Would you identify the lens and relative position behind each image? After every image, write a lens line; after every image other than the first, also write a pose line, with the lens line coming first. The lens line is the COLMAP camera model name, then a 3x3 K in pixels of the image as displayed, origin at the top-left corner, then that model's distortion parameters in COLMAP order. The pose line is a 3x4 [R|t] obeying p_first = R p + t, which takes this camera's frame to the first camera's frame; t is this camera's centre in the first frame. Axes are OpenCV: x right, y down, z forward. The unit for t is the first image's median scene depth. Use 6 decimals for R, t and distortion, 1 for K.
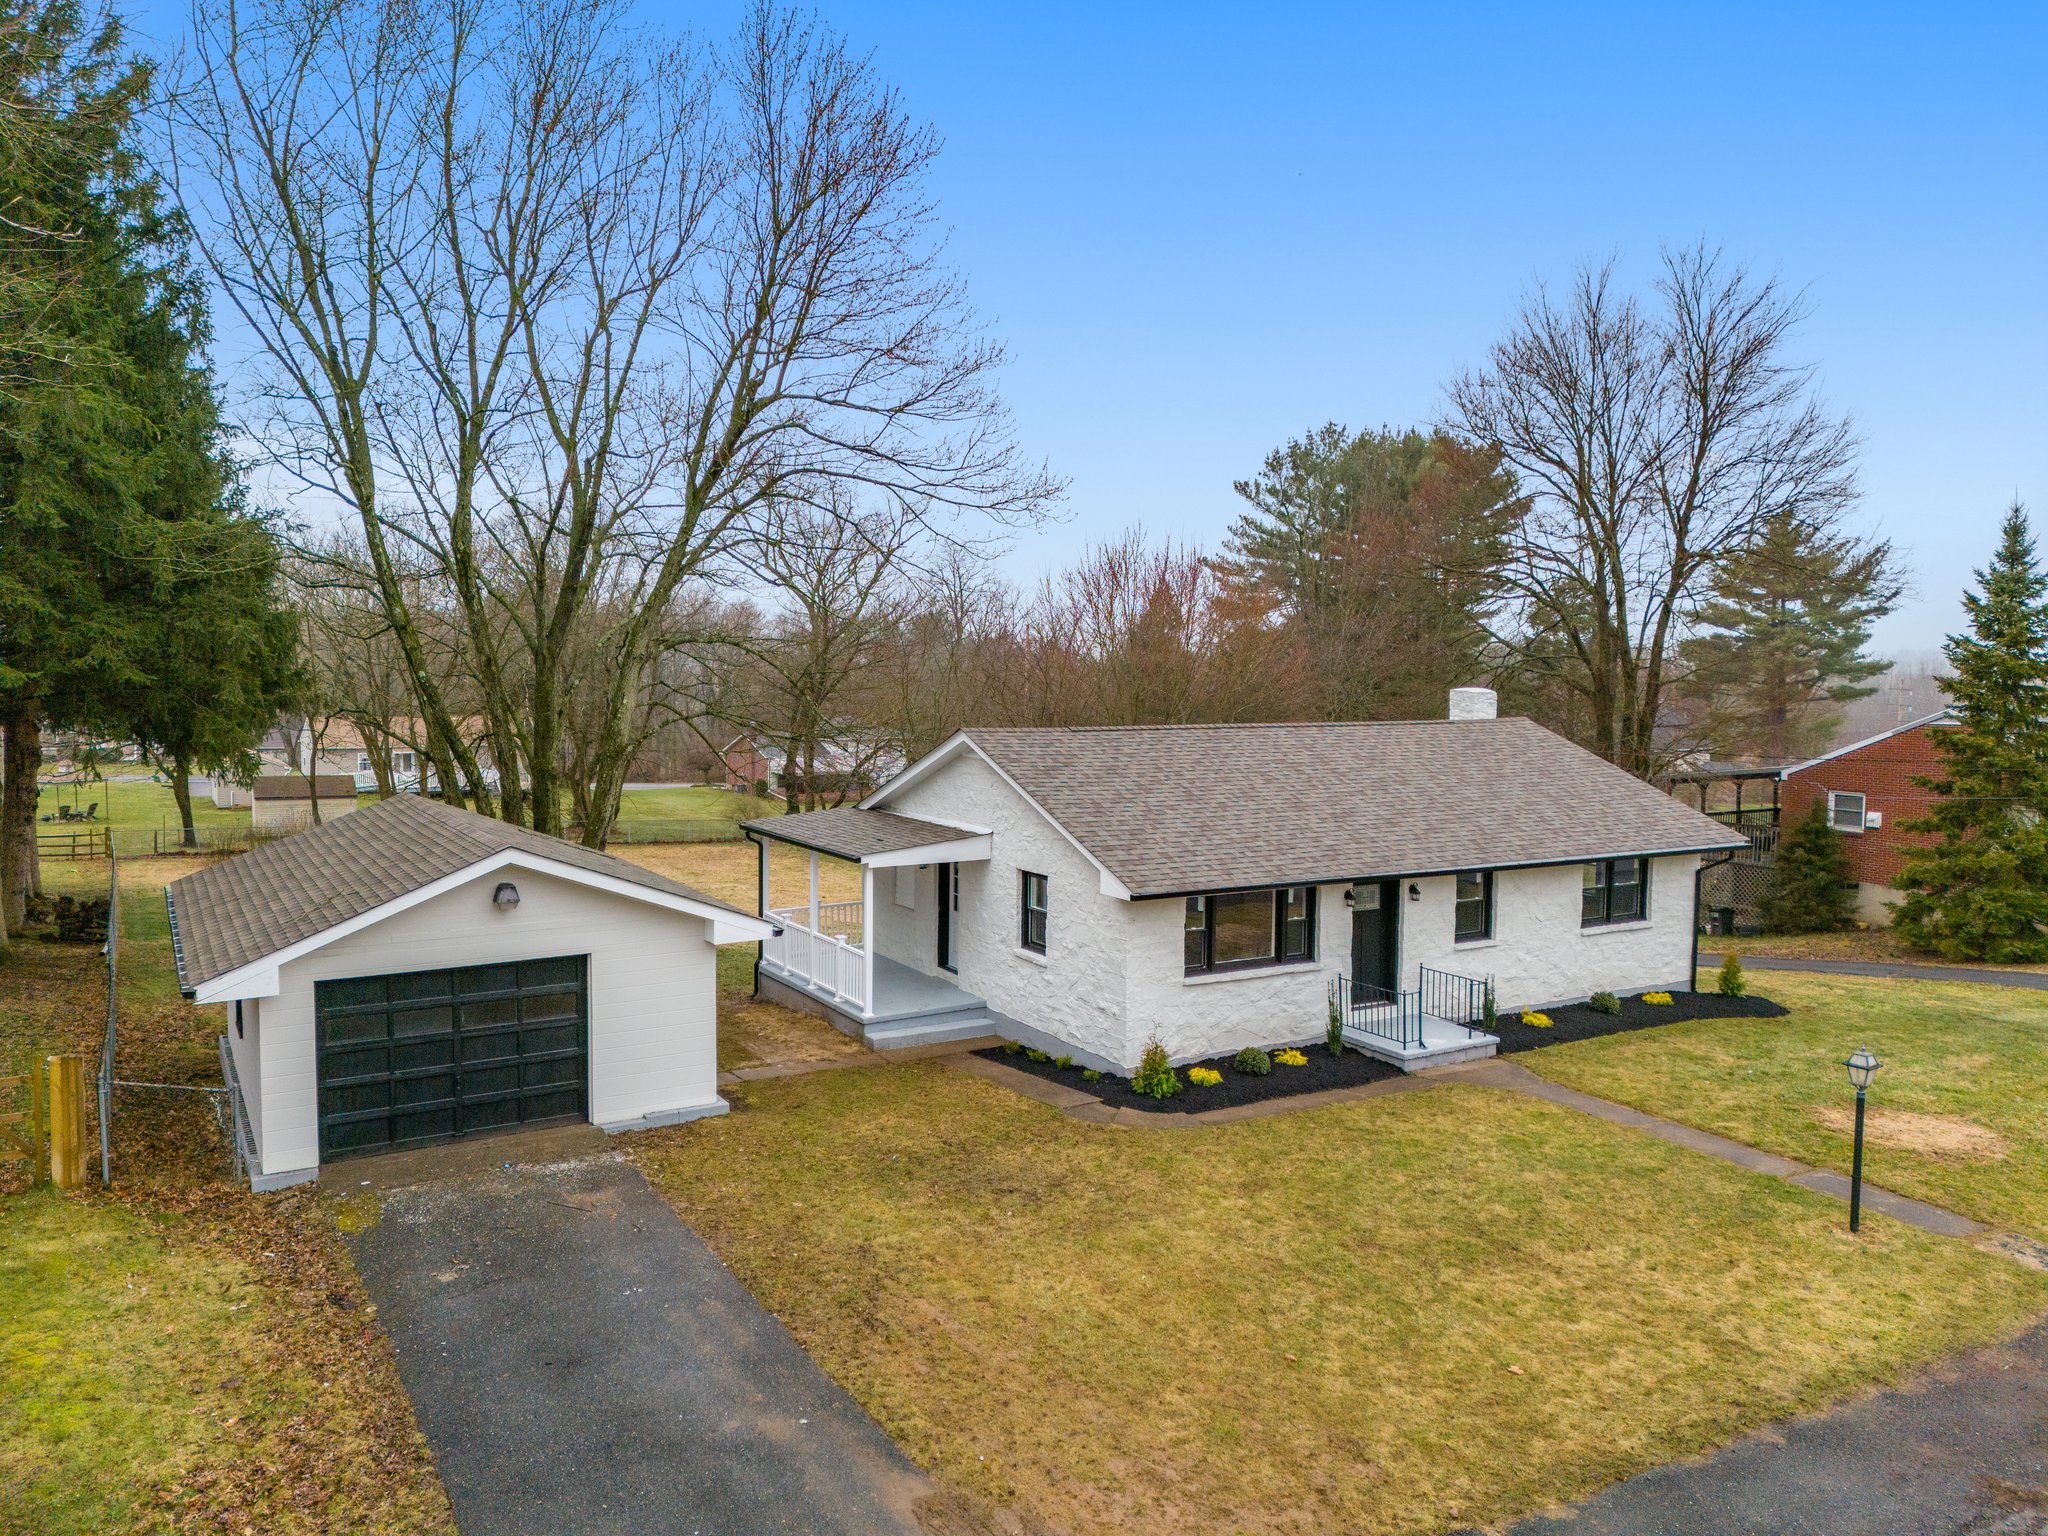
lens RADIAL K [[1482.1, 0, 1024.0], [0, 1482.1, 768.0], [0, 0, 1]] dist [0.080449, -0.078375]
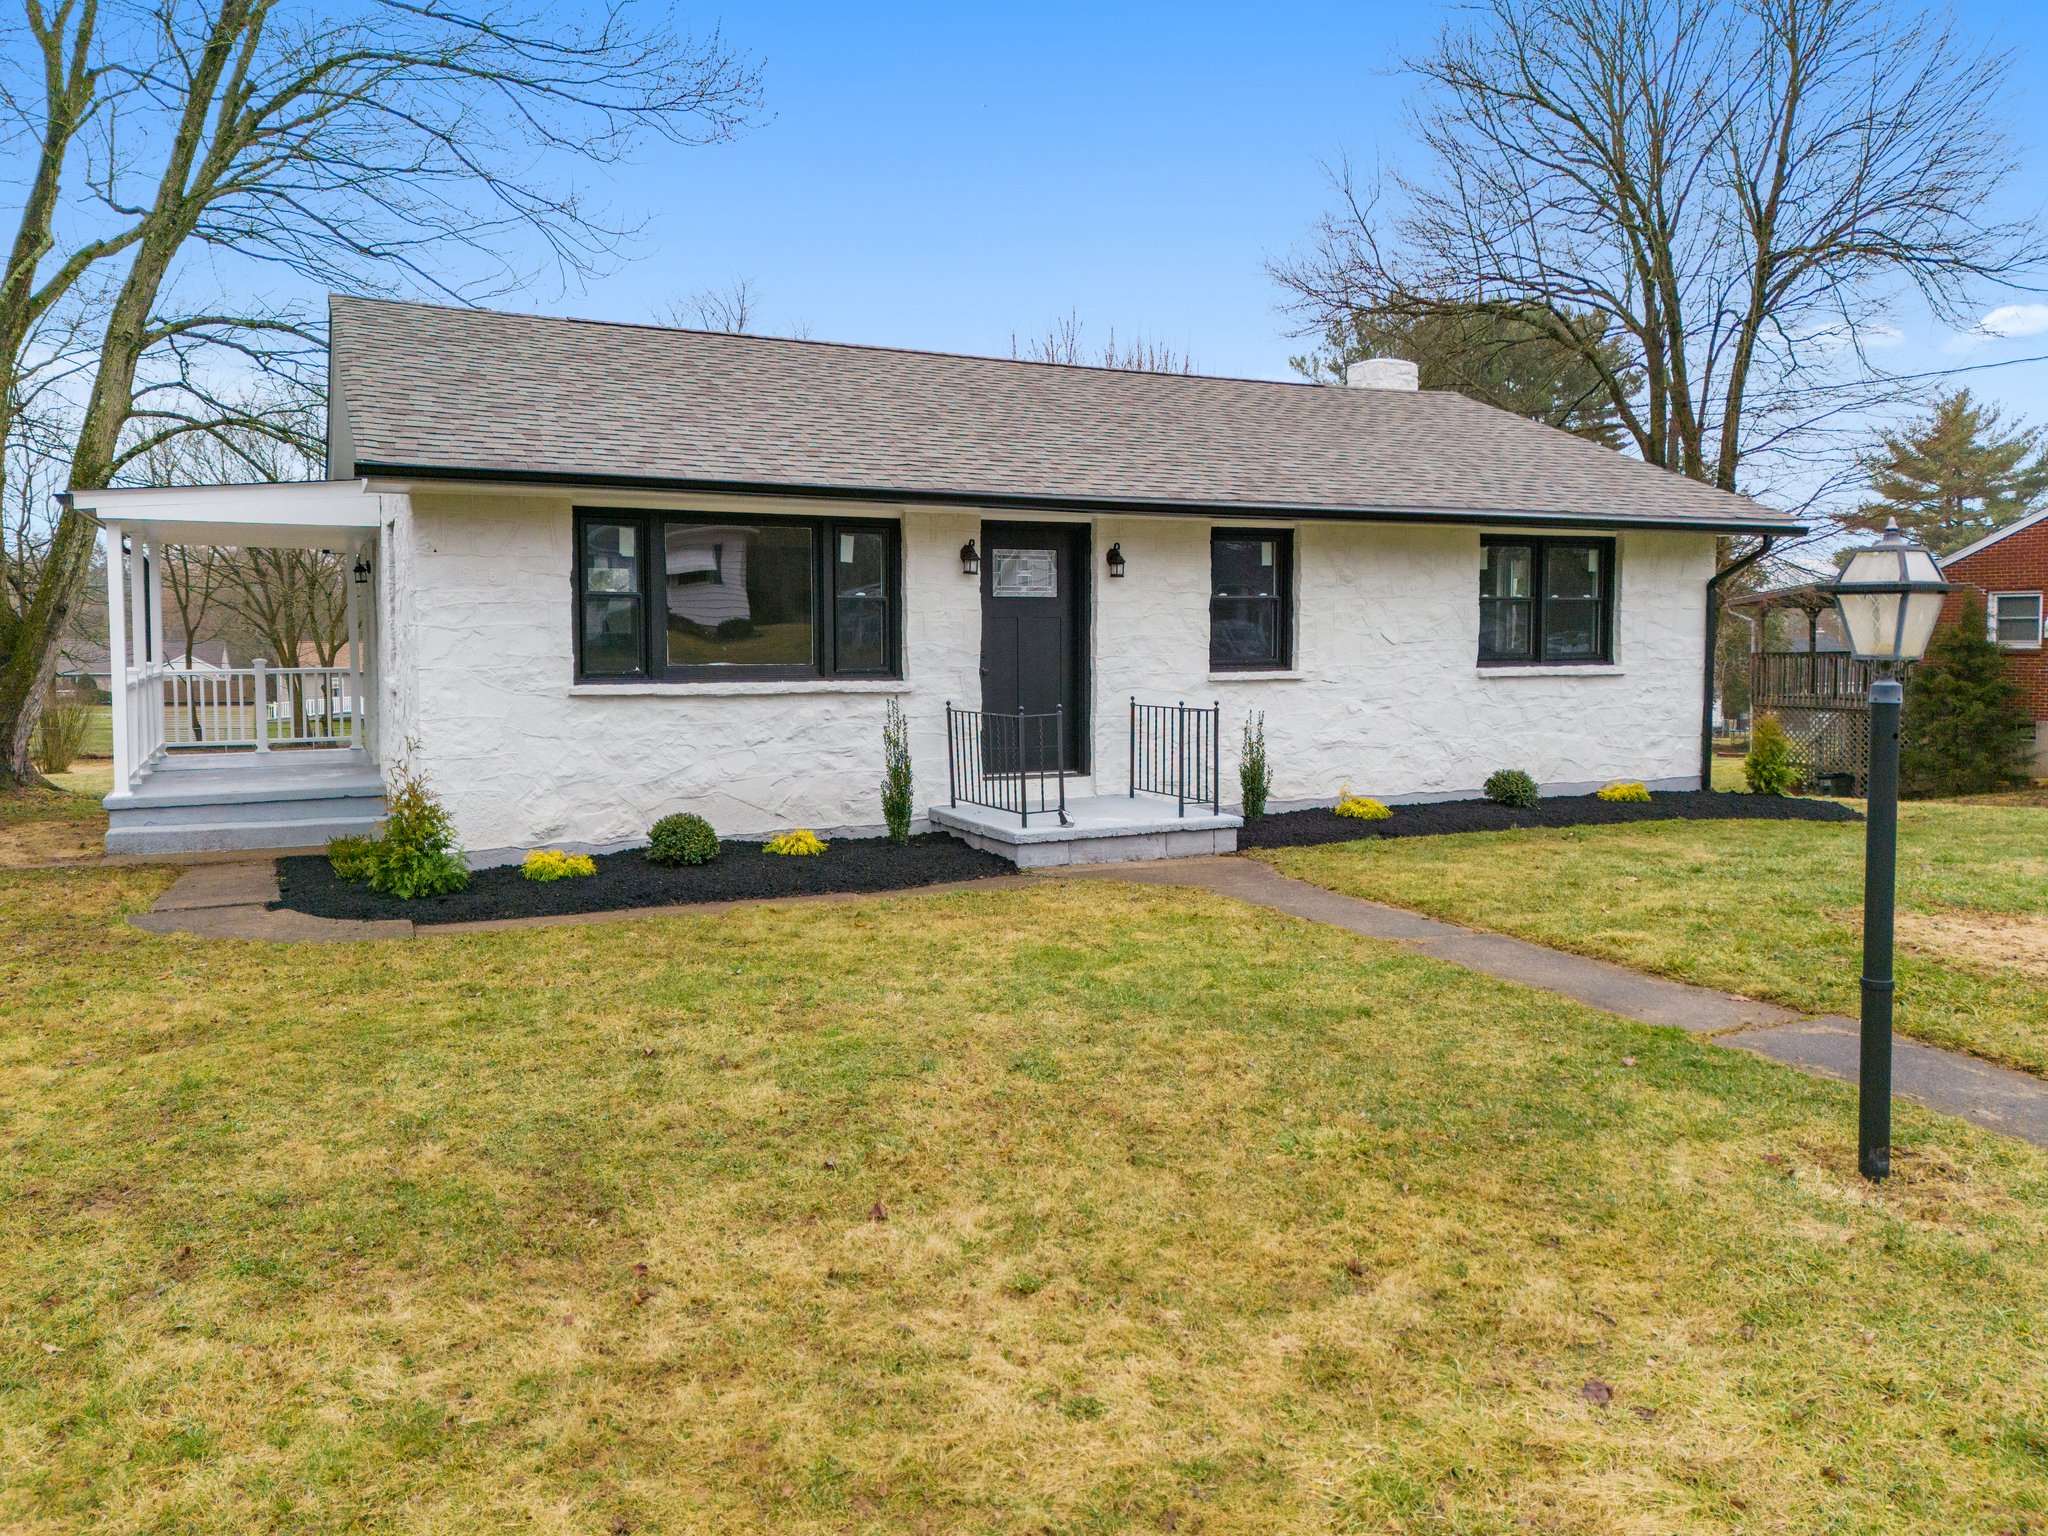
lens RADIAL K [[1521.4, 0, 1027.6], [0, 1521.4, 701.3], [0, 0, 1]] dist [0.064321, -0.056032]
pose [[0.996380, -0.004607, -0.084890, 0.313903], [0.001962, 0.999511, -0.031213, 0.170604], [0.084992, 0.030933, 0.995901, 0.523408]]
